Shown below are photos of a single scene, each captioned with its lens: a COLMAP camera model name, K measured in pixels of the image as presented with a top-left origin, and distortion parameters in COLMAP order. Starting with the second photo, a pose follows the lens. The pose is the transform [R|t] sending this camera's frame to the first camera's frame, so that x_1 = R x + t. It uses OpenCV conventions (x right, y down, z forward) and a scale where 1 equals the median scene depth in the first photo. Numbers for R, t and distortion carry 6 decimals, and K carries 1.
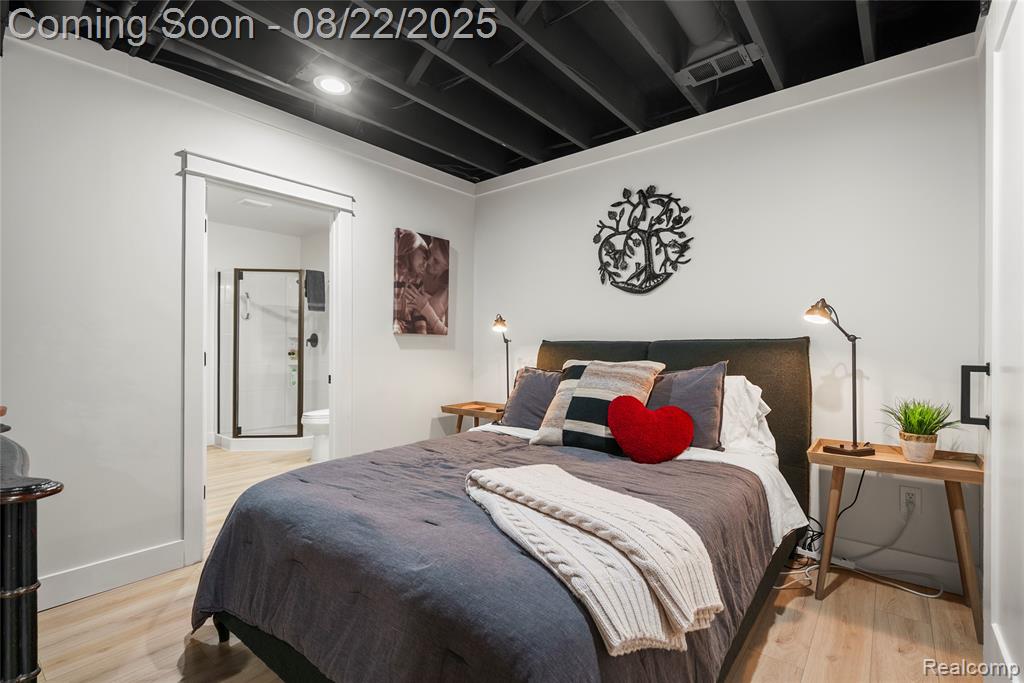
lens RADIAL K [[467.5, 0, 512.0], [0, 467.5, 342.3], [0, 0, 1]] dist [-0.005020, 0.000505]
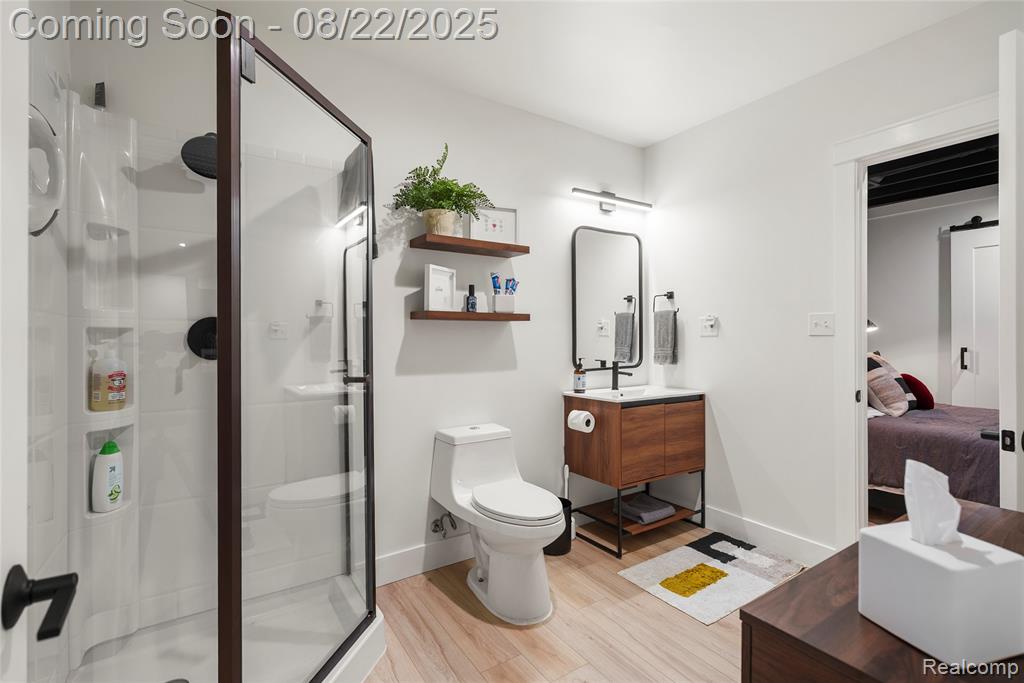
lens RADIAL K [[467.5, 0, 515.7], [0, 467.5, 338.6], [0, 0, 1]] dist [-0.005020, 0.000505]
pose [[0.285122, -0.004235, 0.958482, -0.732192], [-0.000056, 0.999990, 0.004435, -0.005758], [-0.958491, -0.001318, 0.285119, 0.779104]]
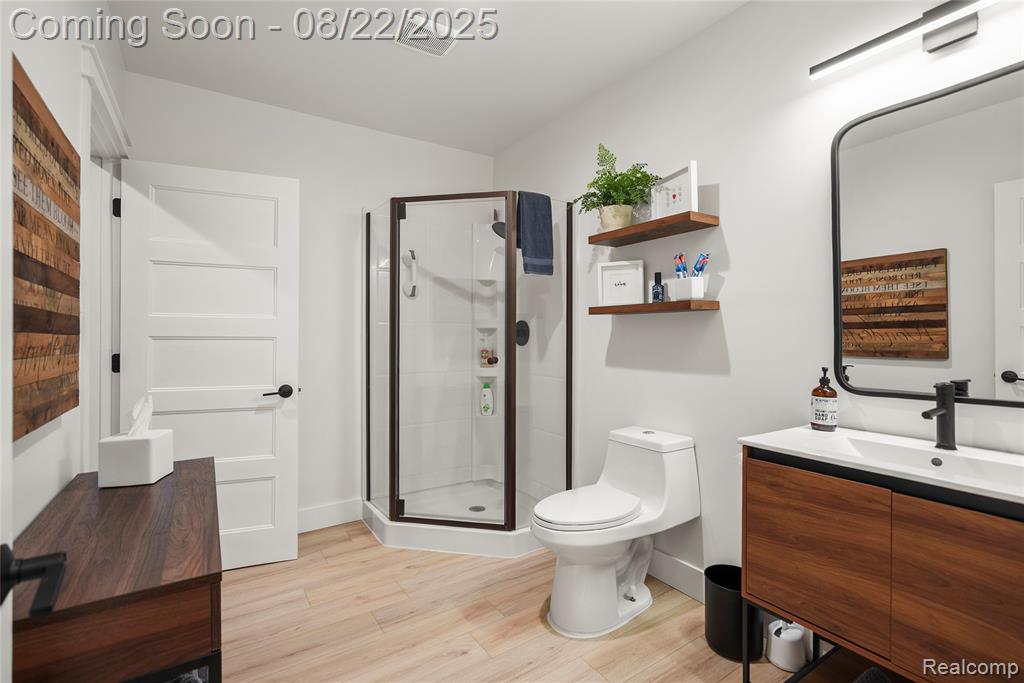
lens RADIAL K [[467.5, 0, 514.4], [0, 467.5, 337.3], [0, 0, 1]] dist [-0.005020, 0.000505]
pose [[0.956706, -0.002658, -0.291043, -0.300686], [0.004273, 0.999979, 0.004912, -0.002347], [0.291024, -0.005943, 0.956697, 0.521537]]
